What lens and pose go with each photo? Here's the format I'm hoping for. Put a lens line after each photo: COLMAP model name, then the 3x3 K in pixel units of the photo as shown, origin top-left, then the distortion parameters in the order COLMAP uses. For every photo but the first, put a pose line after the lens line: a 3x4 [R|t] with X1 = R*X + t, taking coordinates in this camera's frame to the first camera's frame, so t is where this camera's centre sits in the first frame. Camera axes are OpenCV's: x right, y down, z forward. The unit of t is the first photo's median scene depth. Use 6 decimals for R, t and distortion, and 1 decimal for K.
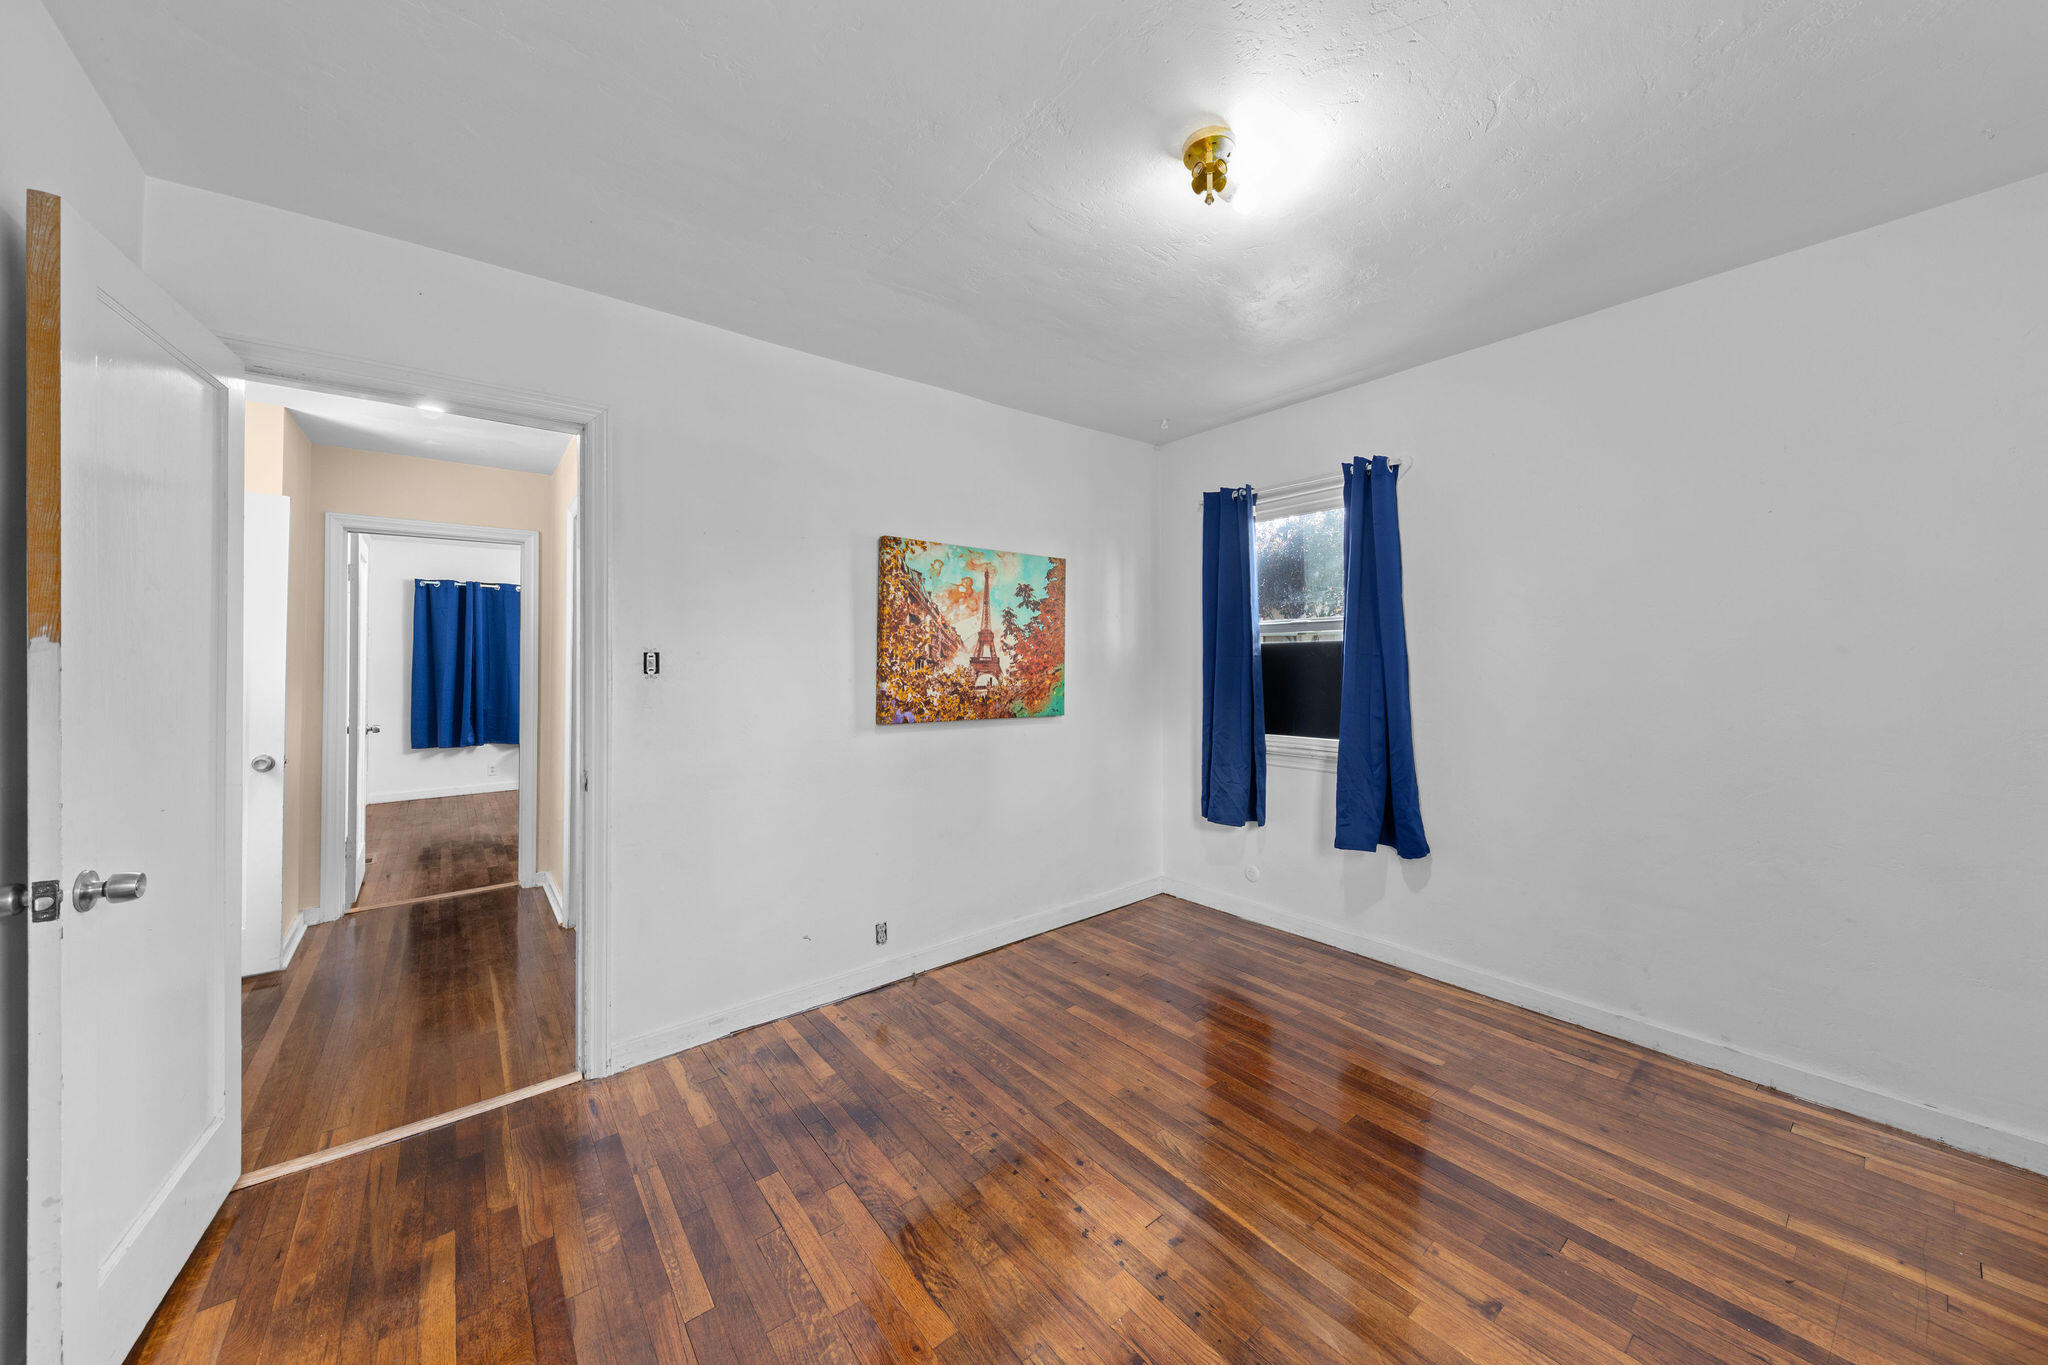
lens RADIAL K [[716.9, 0, 1025.4], [0, 716.9, 665.1], [0, 0, 1]] dist [-0.000807, -0.000055]
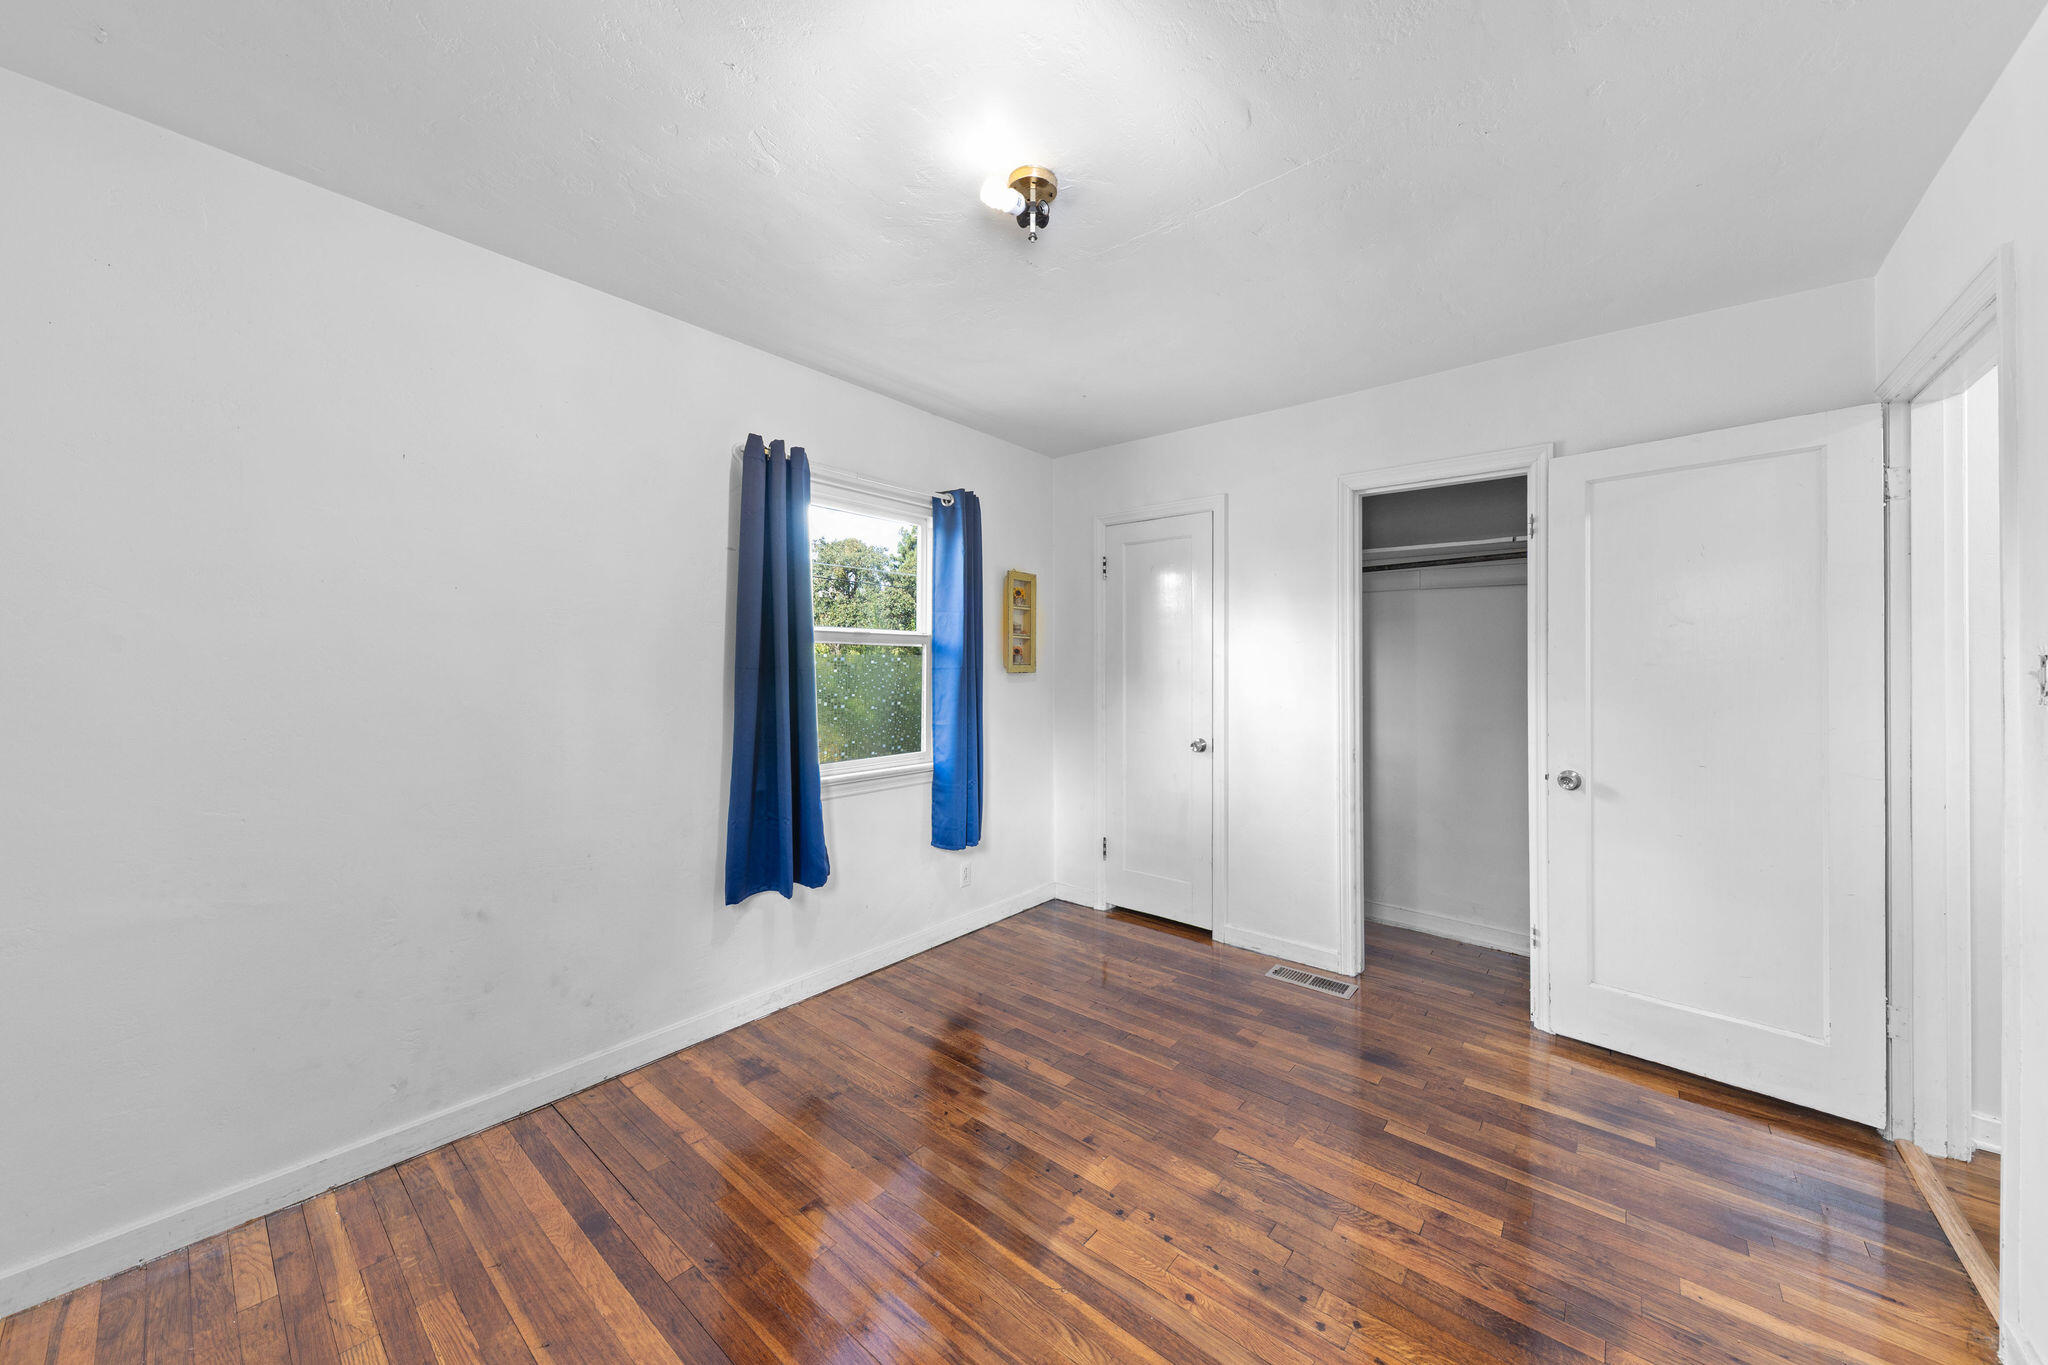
lens RADIAL K [[716.9, 0, 1025.5], [0, 716.9, 673.3], [0, 0, 1]] dist [-0.000807, -0.000055]
pose [[-0.979559, 0.002274, -0.201142, 0.468491], [0.000837, 0.999974, 0.007231, -0.010530], [0.201153, 0.006915, -0.979535, 1.961961]]
